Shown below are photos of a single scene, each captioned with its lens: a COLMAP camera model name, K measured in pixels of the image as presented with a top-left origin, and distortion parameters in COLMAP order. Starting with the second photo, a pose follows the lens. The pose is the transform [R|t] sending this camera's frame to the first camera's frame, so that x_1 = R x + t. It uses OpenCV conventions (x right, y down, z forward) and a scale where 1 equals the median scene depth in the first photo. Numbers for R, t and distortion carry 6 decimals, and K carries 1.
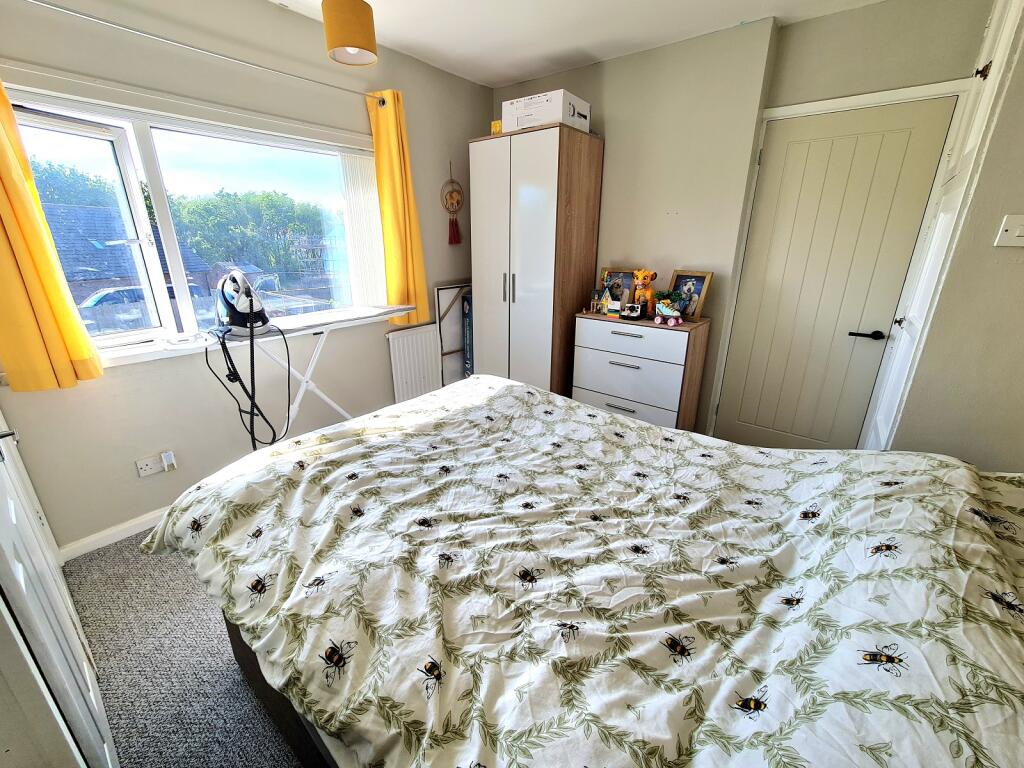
lens RADIAL K [[419.7, 0, 511.1], [0, 419.7, 380.2], [0, 0, 1]] dist [-0.014119, 0.005208]
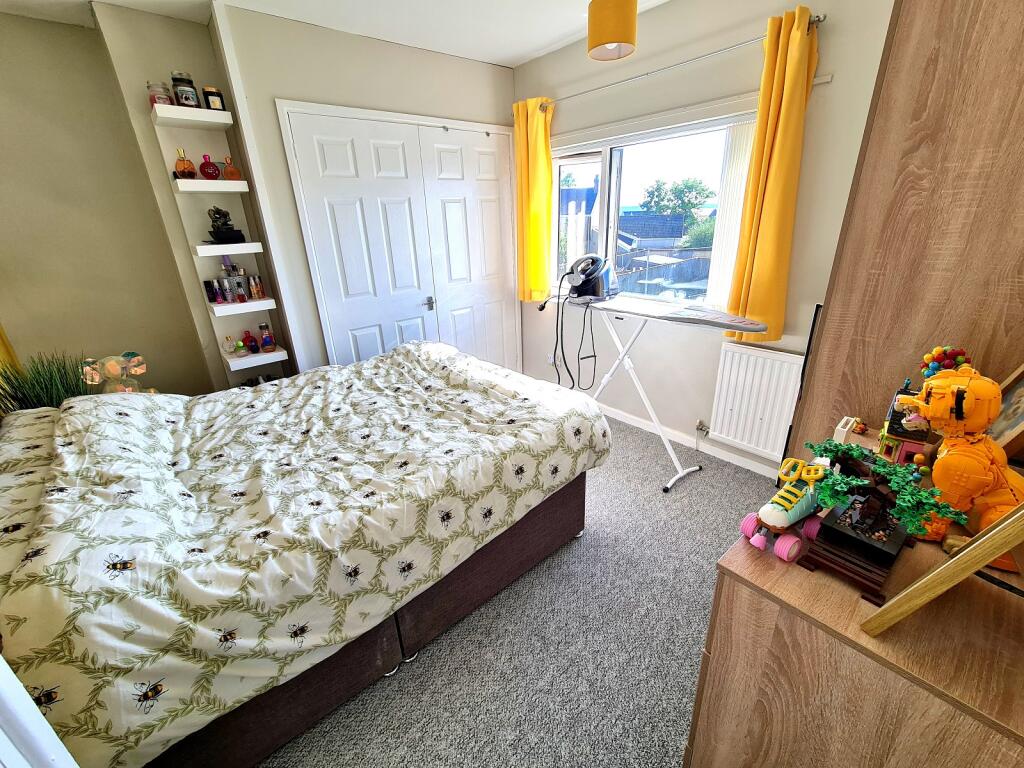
lens RADIAL K [[419.7, 0, 511.1], [0, 419.7, 380.2], [0, 0, 1]] dist [-0.014119, 0.005208]
pose [[-0.170804, 0.369420, -0.913430, 1.143795], [-0.266916, 0.875041, 0.403806, -0.542814], [0.948463, 0.312781, -0.050856, 1.382369]]
